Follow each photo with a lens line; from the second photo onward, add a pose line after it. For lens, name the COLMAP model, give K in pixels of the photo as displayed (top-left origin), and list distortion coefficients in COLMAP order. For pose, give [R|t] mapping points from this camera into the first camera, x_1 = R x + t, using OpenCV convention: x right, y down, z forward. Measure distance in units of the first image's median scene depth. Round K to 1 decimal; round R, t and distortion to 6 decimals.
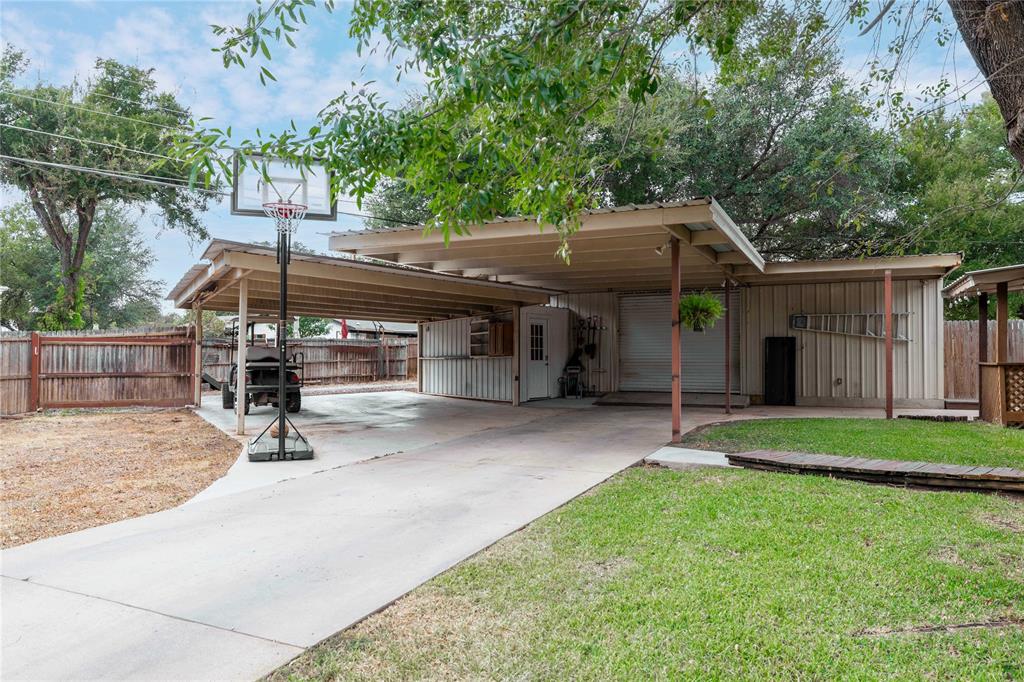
lens RADIAL K [[721.9, 0, 496.1], [0, 721.9, 341.1], [0, 0, 1]] dist [-0.001380, -0.001477]
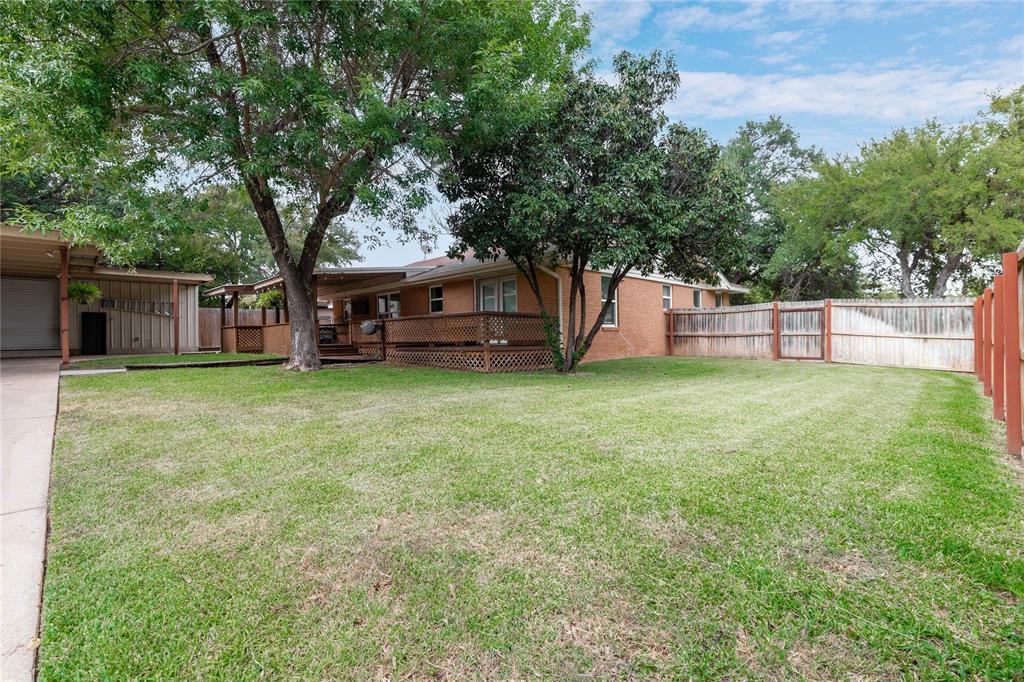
lens RADIAL K [[444.8, 0, 507.2], [0, 444.8, 338.0], [0, 0, 1]] dist [-0.000357, 0.000529]
pose [[0.329999, -0.012994, 0.943892, -0.231140], [-0.014248, 0.999723, 0.018743, 0.019202], [-0.943874, -0.019634, 0.329722, -0.189285]]
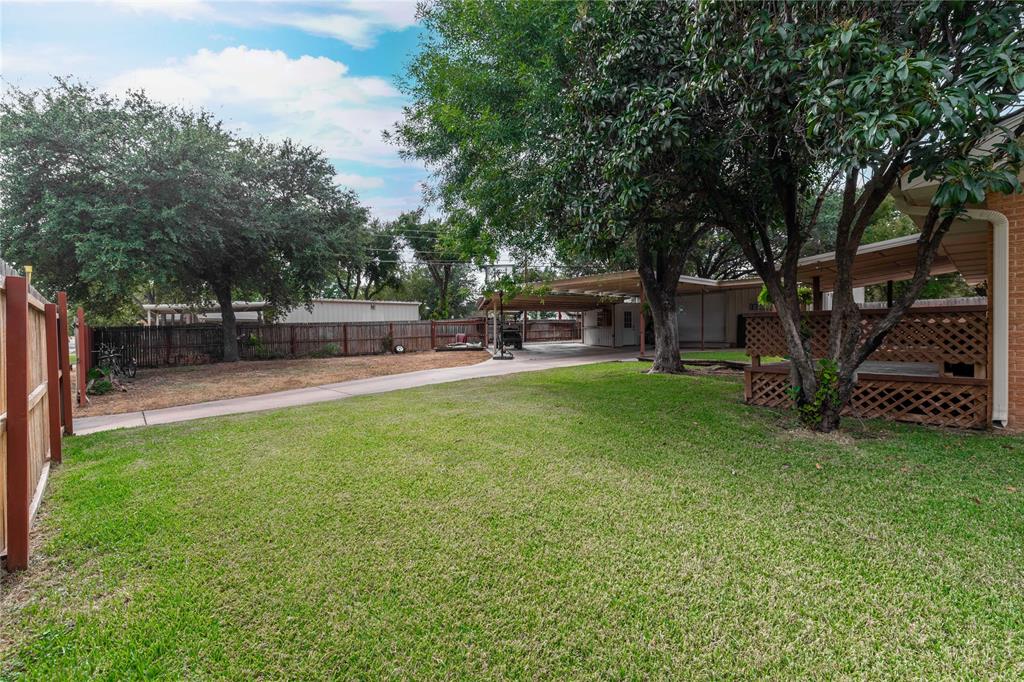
lens RADIAL K [[444.8, 0, 507.2], [0, 444.8, 338.0], [0, 0, 1]] dist [-0.000357, 0.000529]
pose [[0.924828, -0.007277, -0.380317, 0.242056], [0.023008, 0.999056, 0.036835, -0.001293], [0.379690, -0.042816, 0.924122, -0.416140]]
